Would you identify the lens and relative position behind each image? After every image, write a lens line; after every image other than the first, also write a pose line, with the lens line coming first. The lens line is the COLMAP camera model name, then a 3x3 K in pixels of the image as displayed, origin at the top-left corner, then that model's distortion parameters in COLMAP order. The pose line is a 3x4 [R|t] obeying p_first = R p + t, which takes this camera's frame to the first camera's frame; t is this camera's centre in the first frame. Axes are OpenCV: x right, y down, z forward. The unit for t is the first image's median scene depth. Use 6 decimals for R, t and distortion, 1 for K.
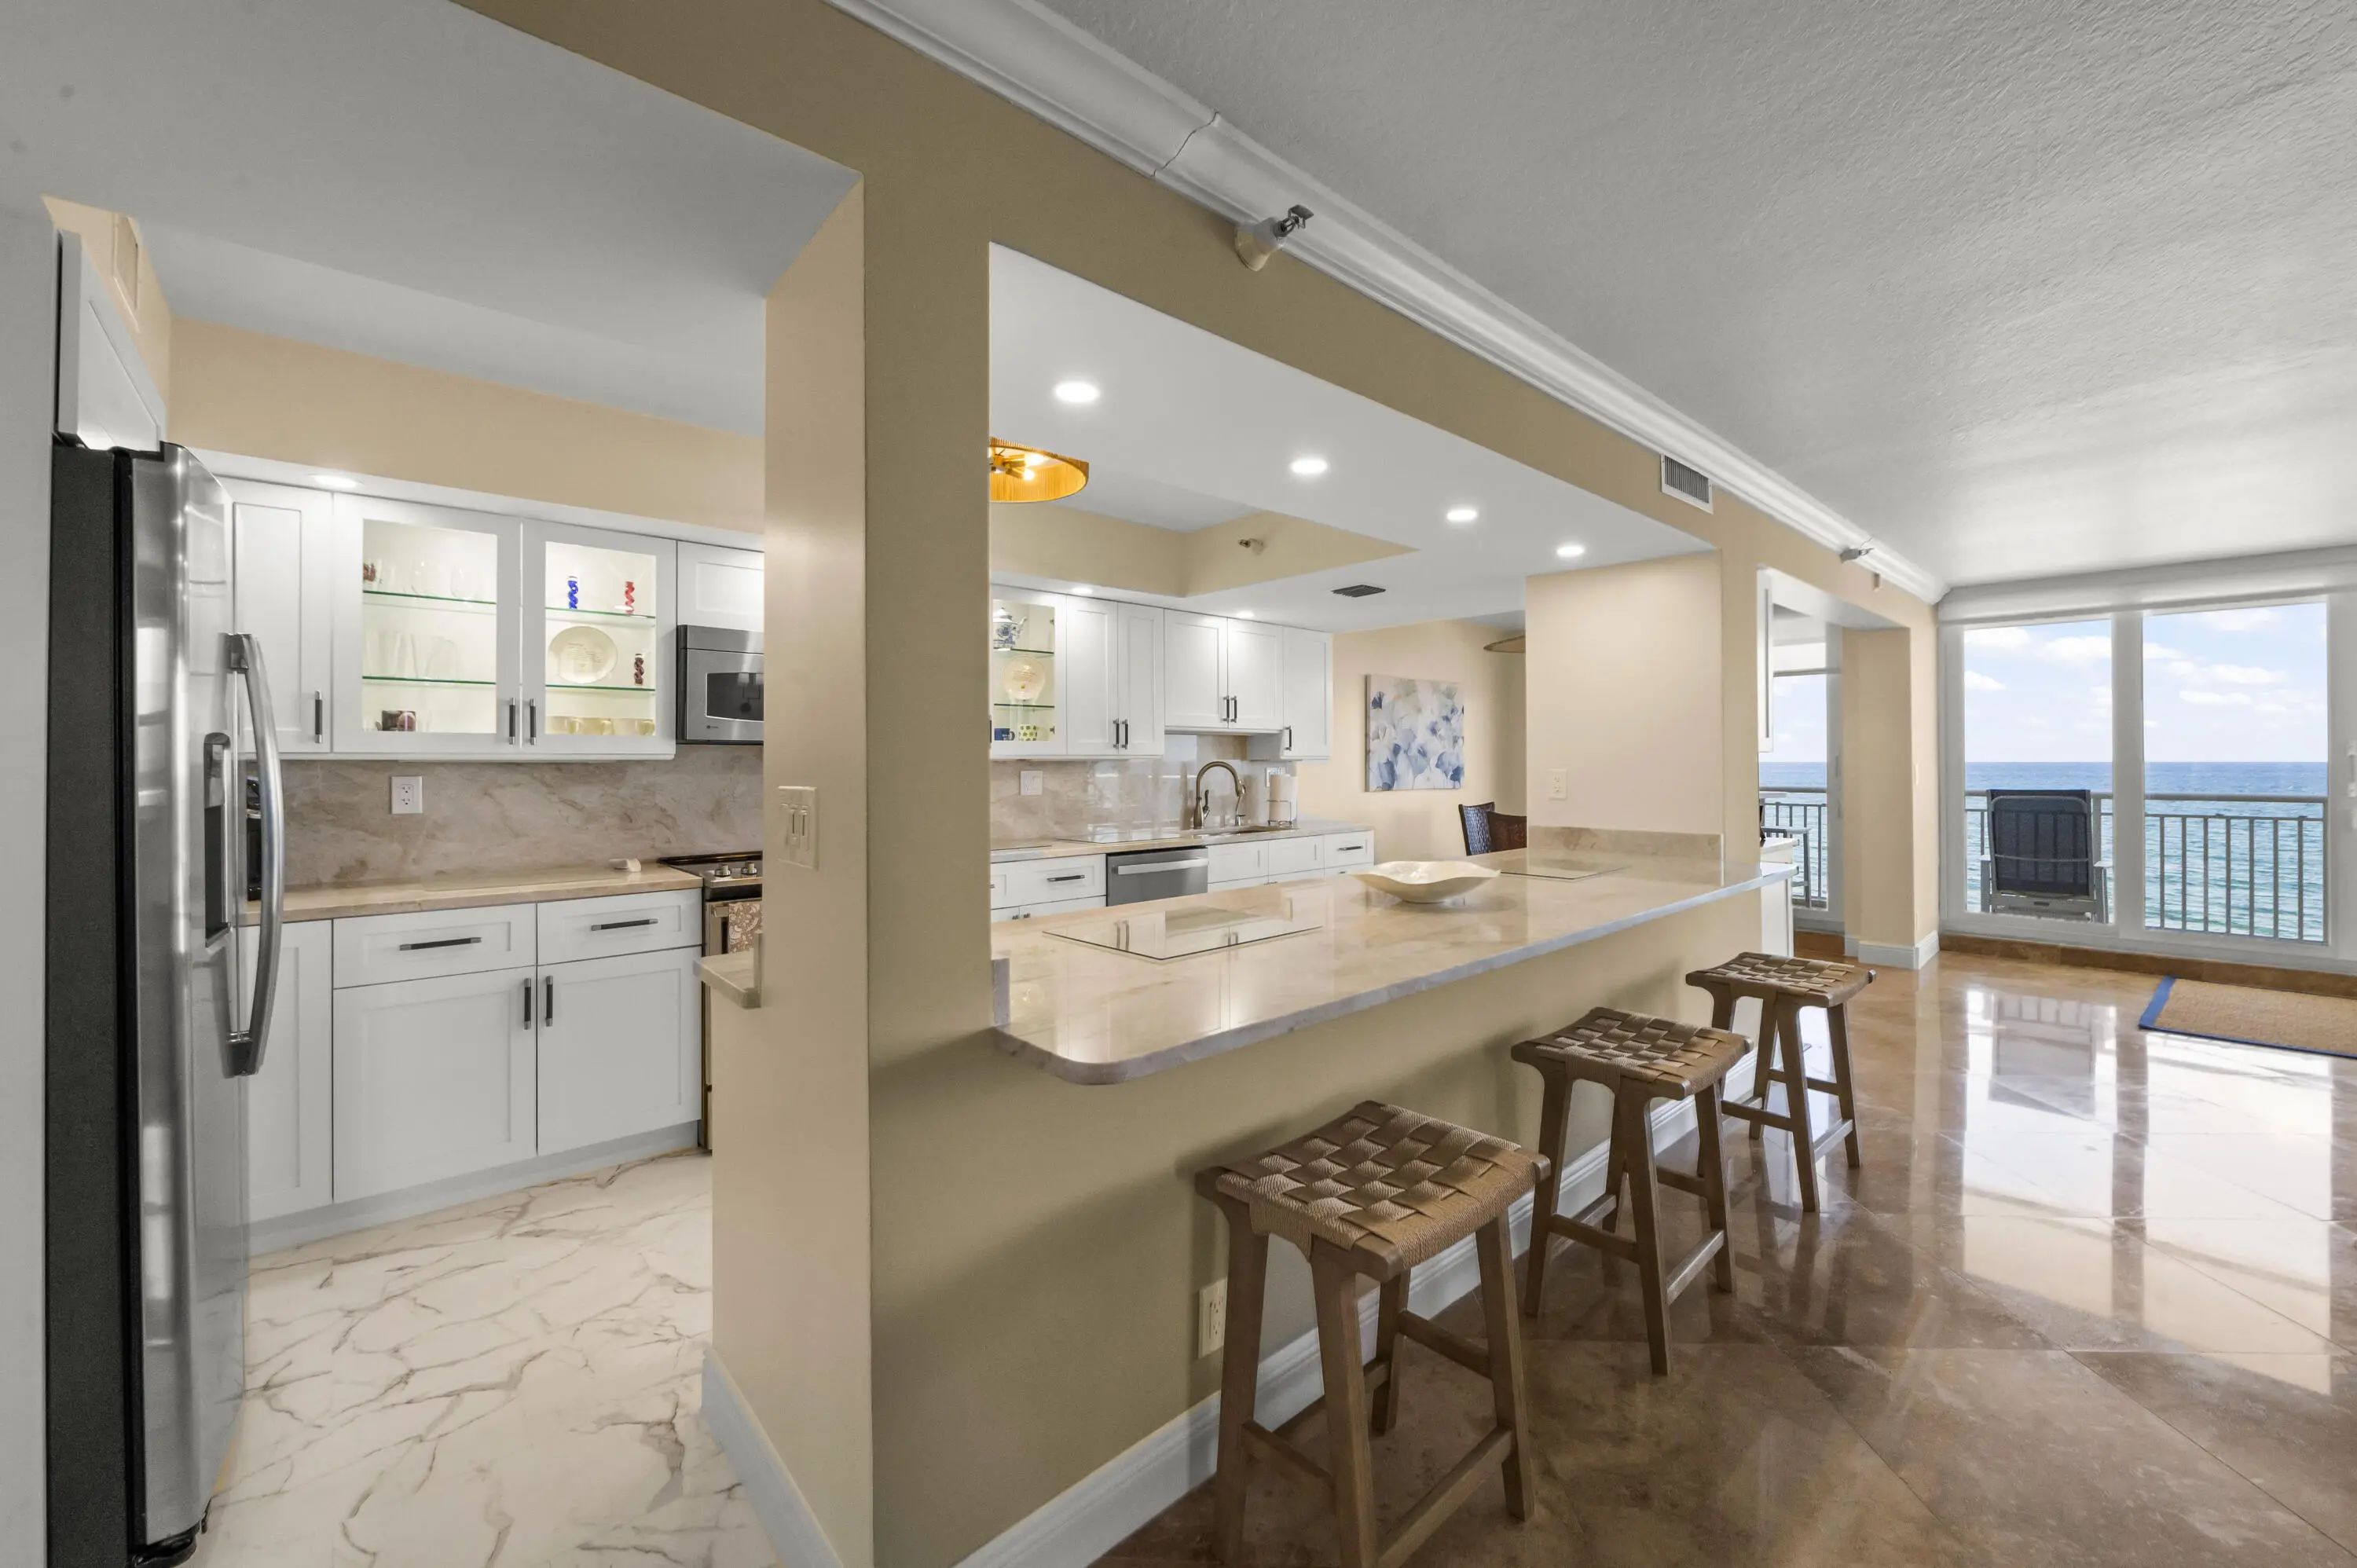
lens RADIAL K [[931.3, 0, 1186.3], [0, 931.3, 759.6], [0, 0, 1]] dist [-0.008926, 0.000094]
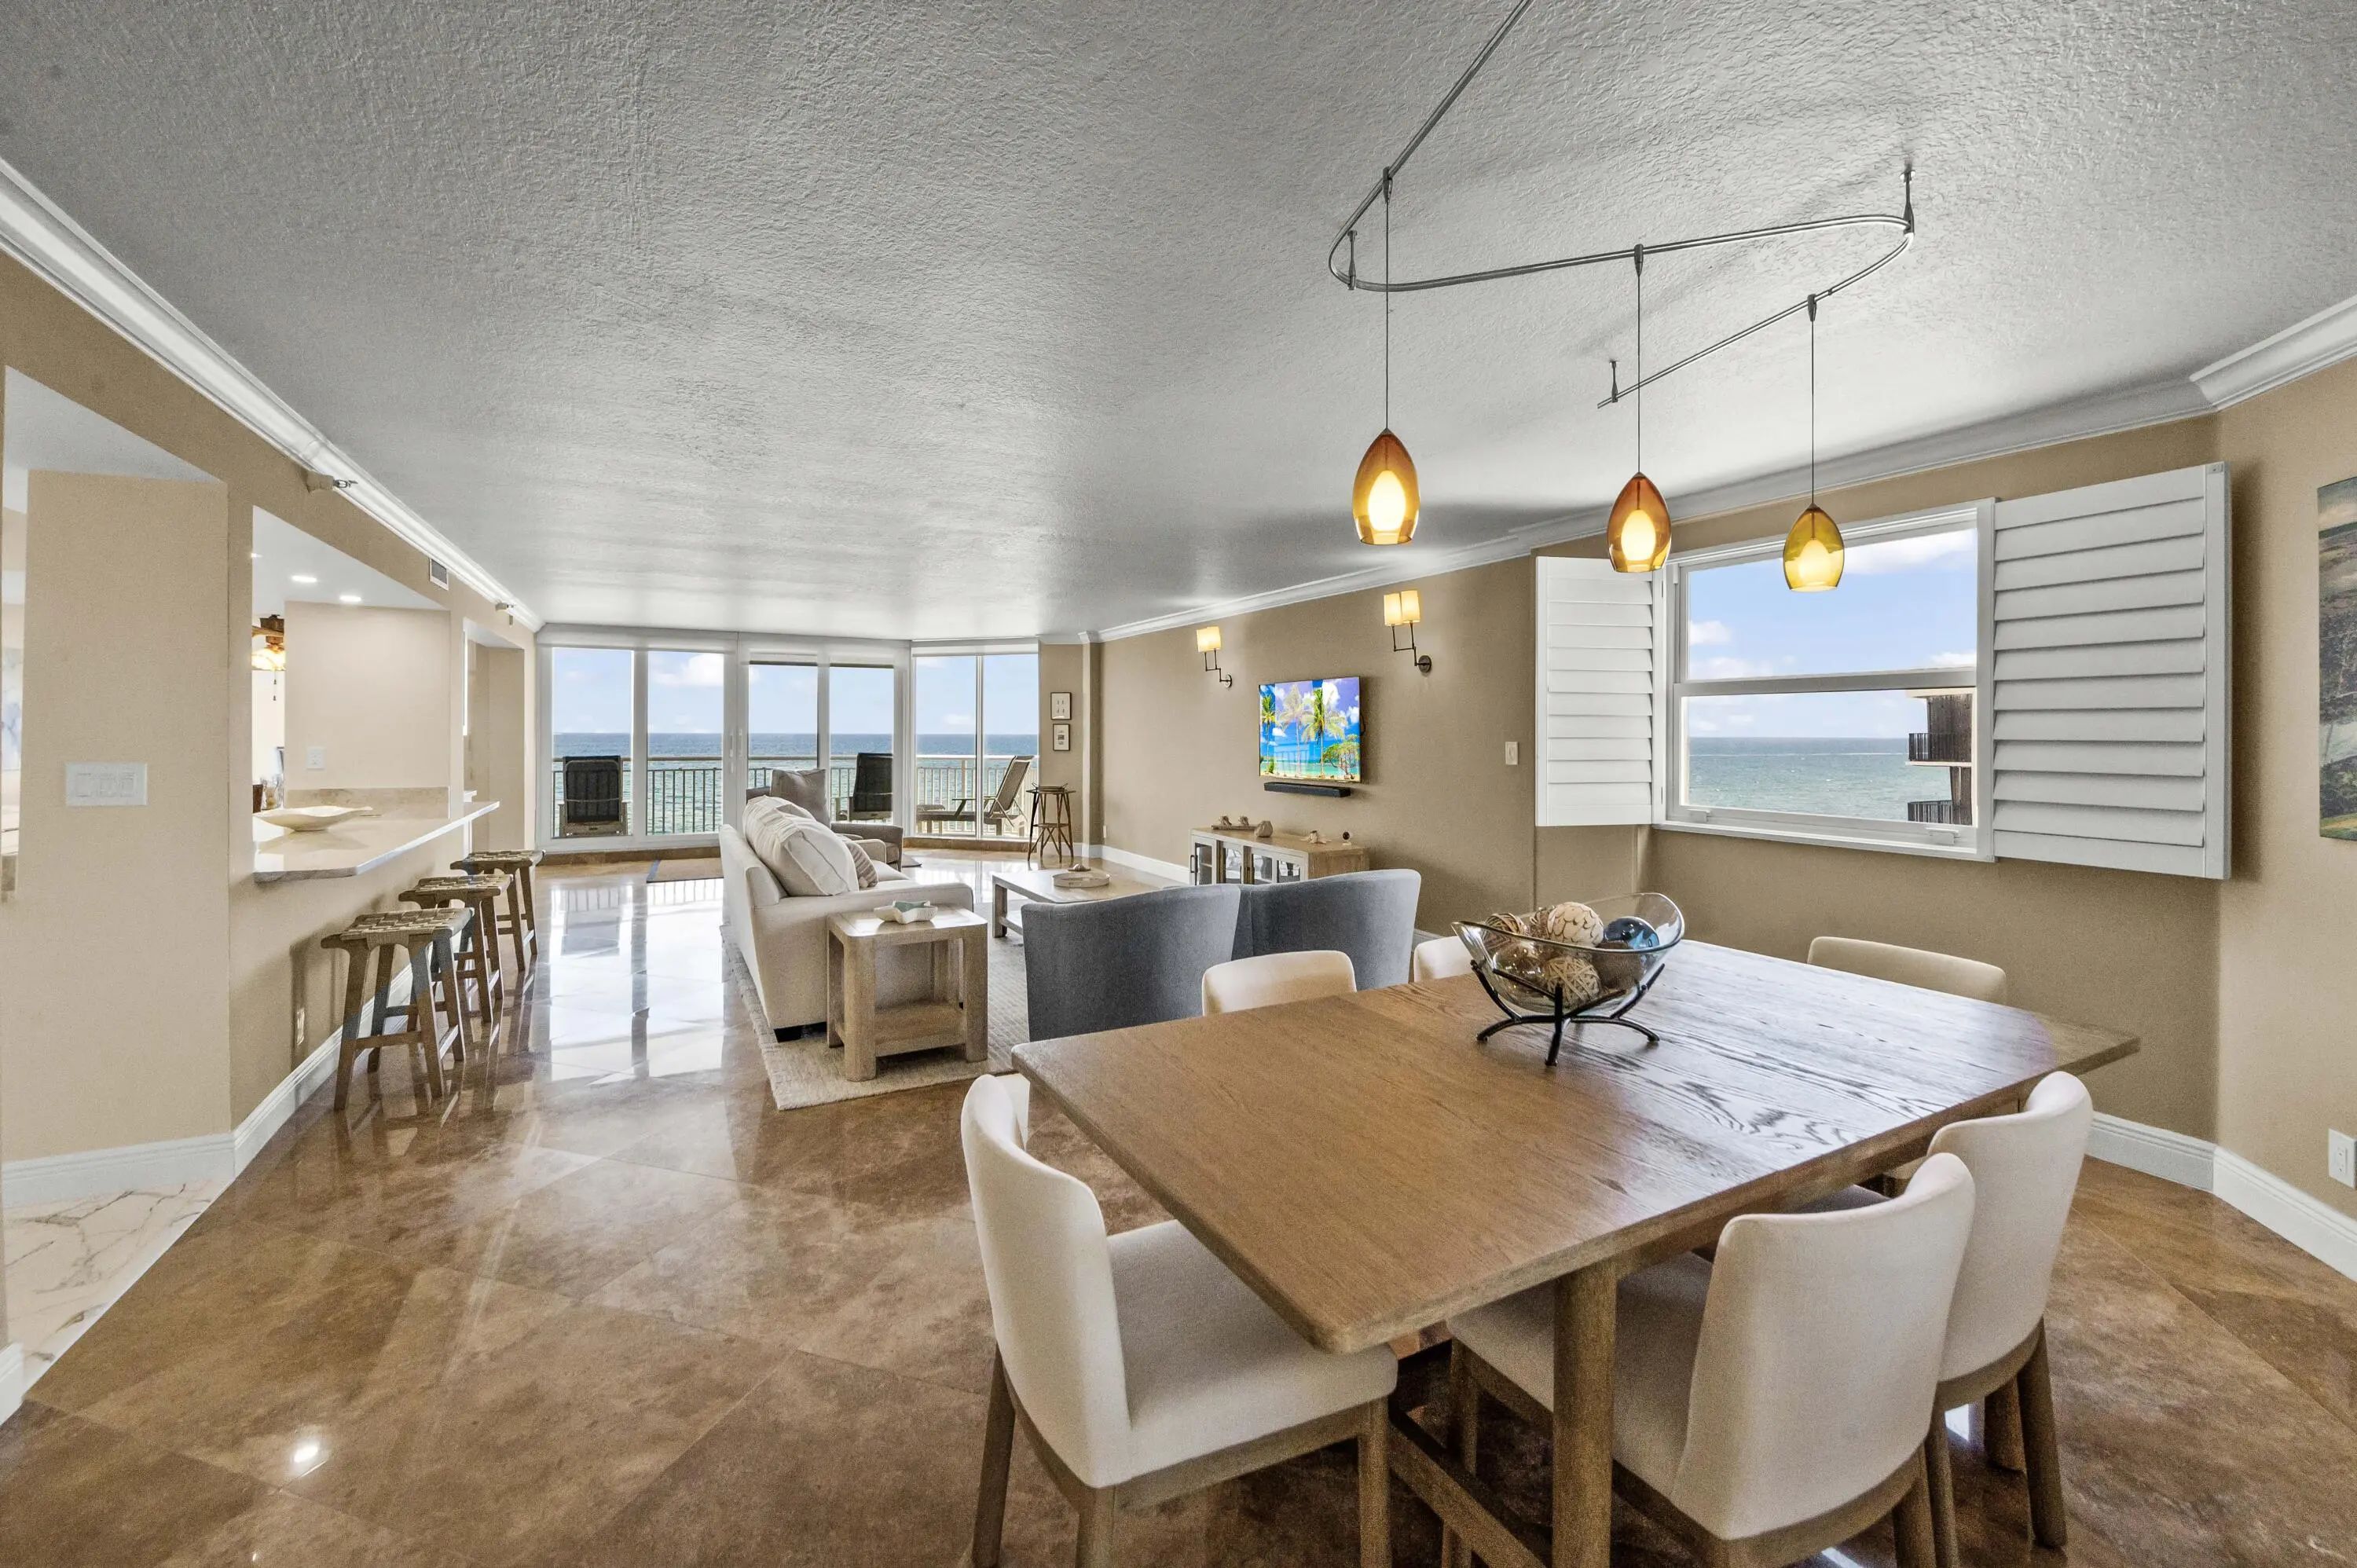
lens RADIAL K [[945.7, 0, 1187.8], [0, 945.7, 702.6], [0, 0, 1]] dist [0.001212, 0.000040]
pose [[0.232839, 0.030780, 0.972028, -0.408047], [-0.000314, 0.999501, -0.031575, -0.008248], [-0.972515, 0.007046, 0.232732, -0.358333]]
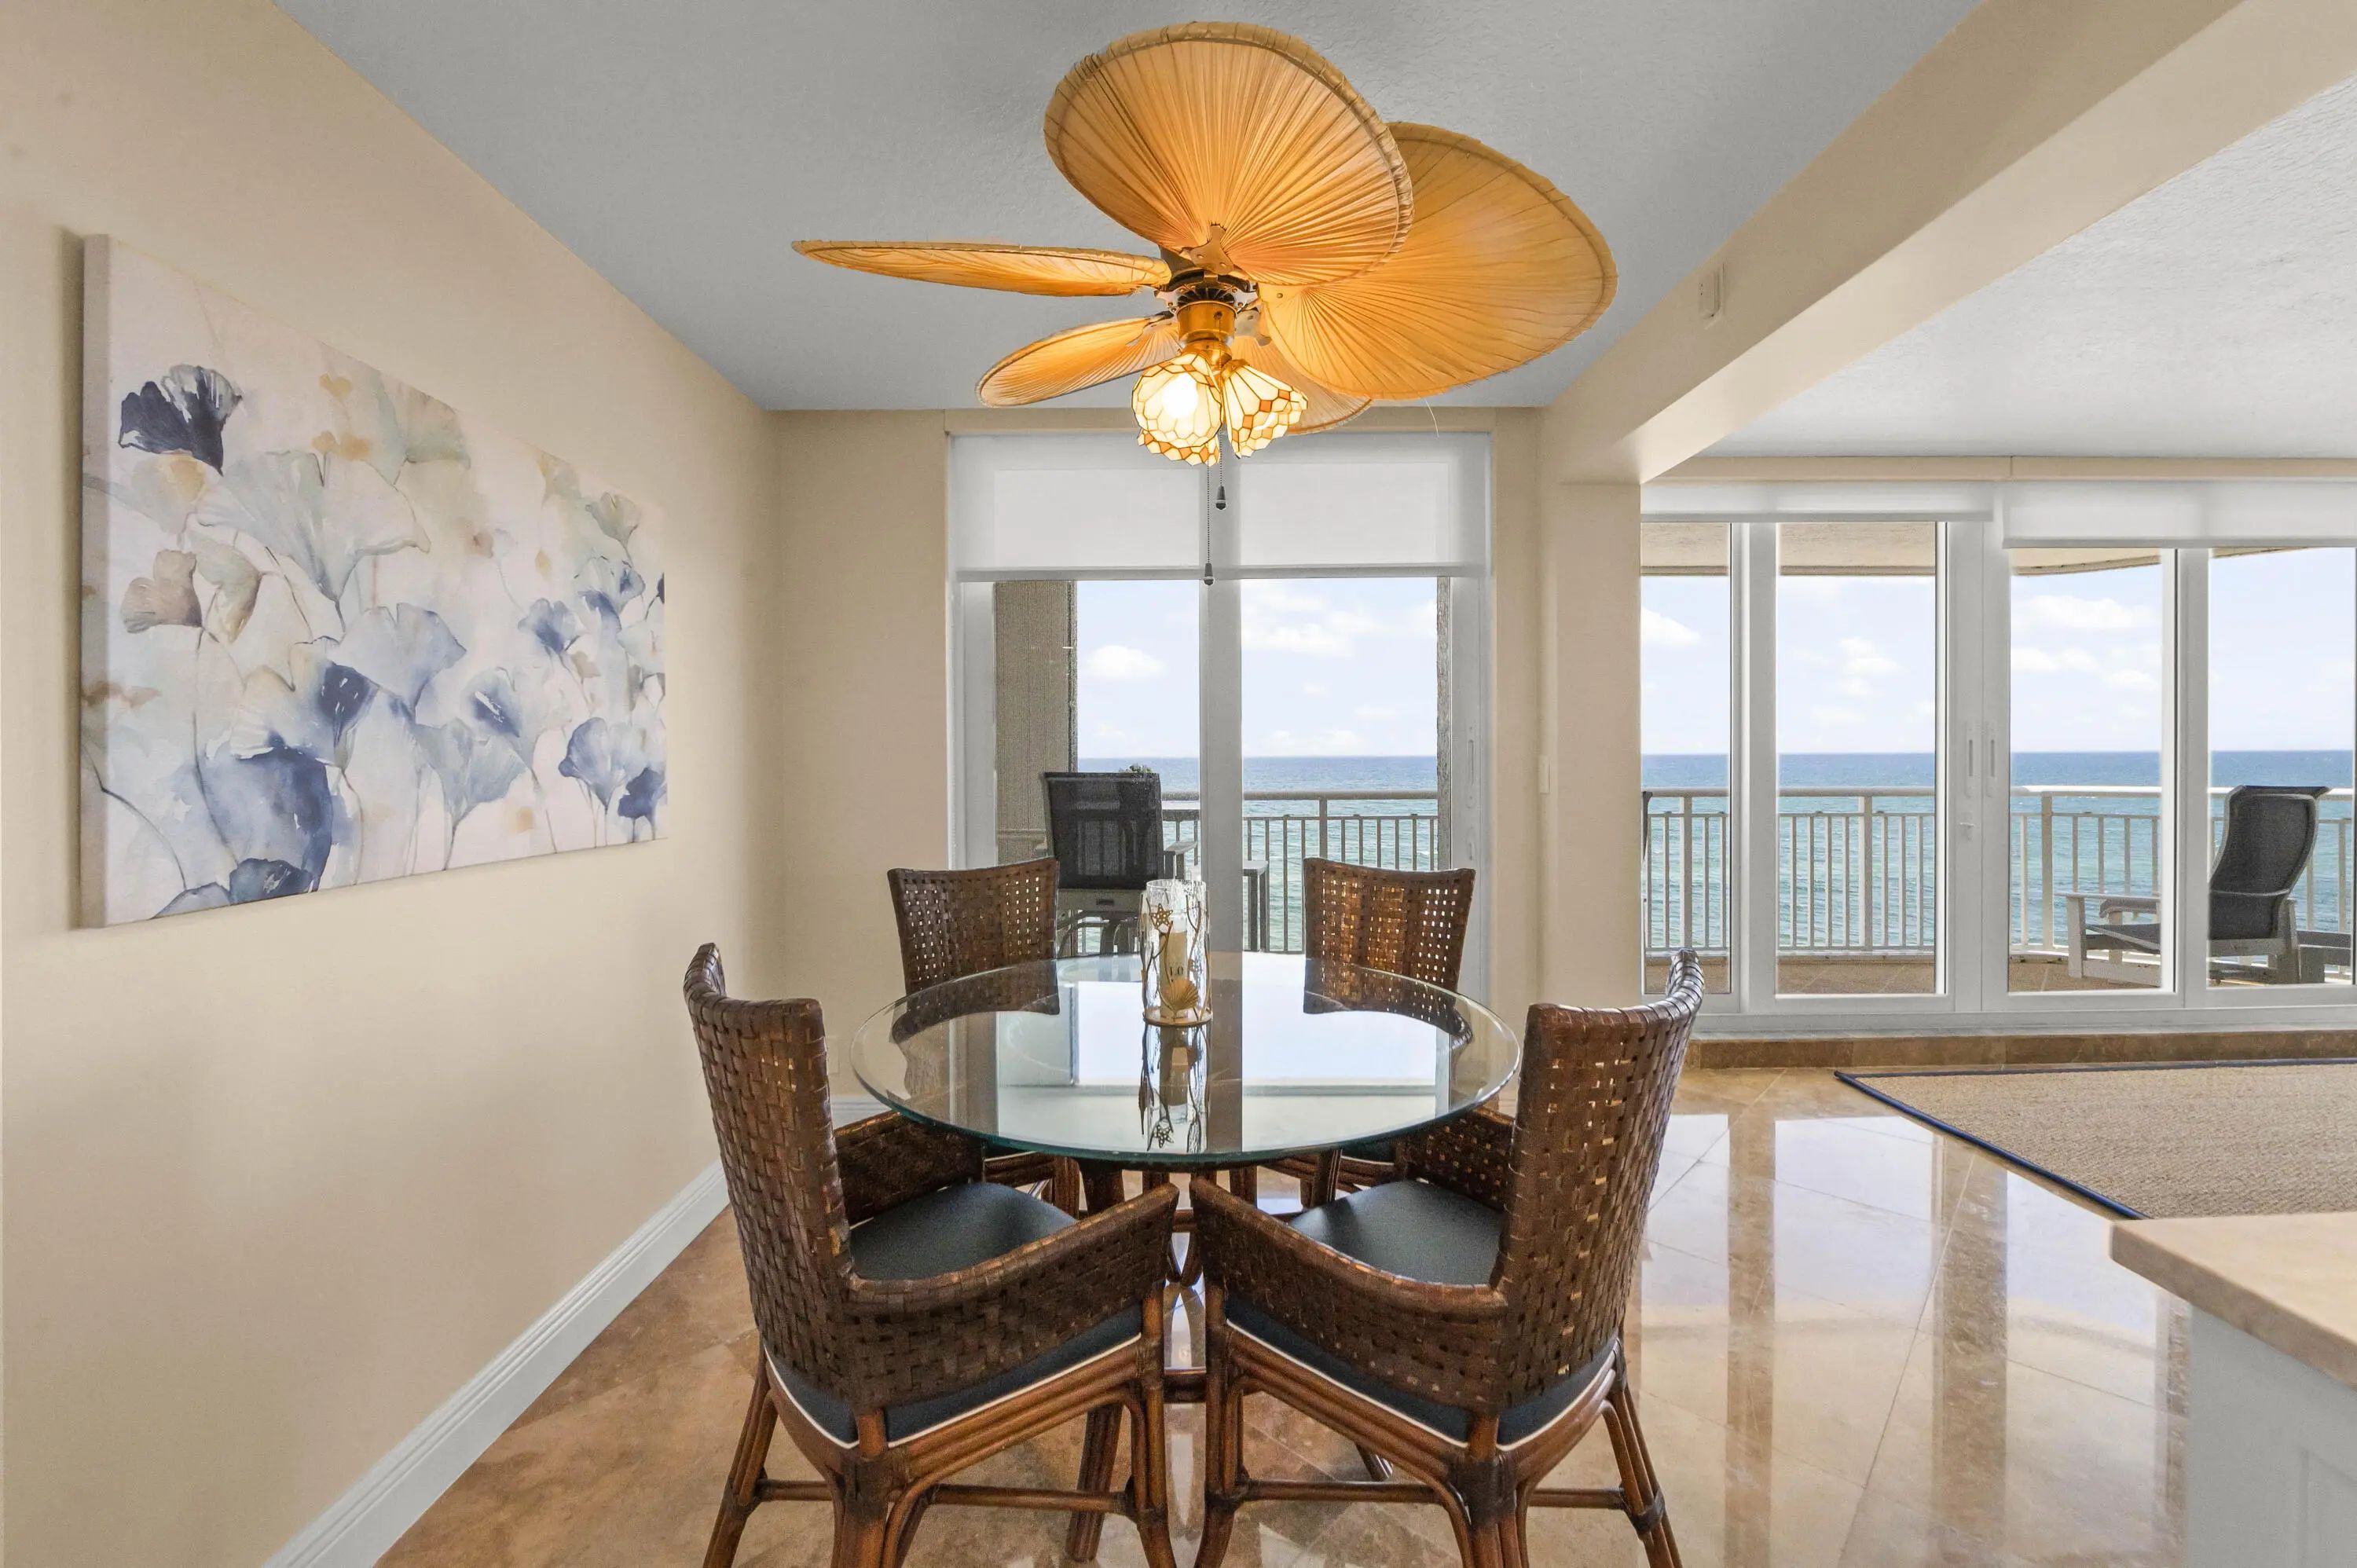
lens RADIAL K [[931.3, 0, 1186.3], [0, 931.3, 759.6], [0, 0, 1]] dist [-0.008926, 0.000094]
pose [[0.660194, -0.005657, 0.751074, 0.201654], [0.001613, 0.999980, 0.006114, 0.002943], [-0.751093, -0.002825, 0.660190, 0.744400]]
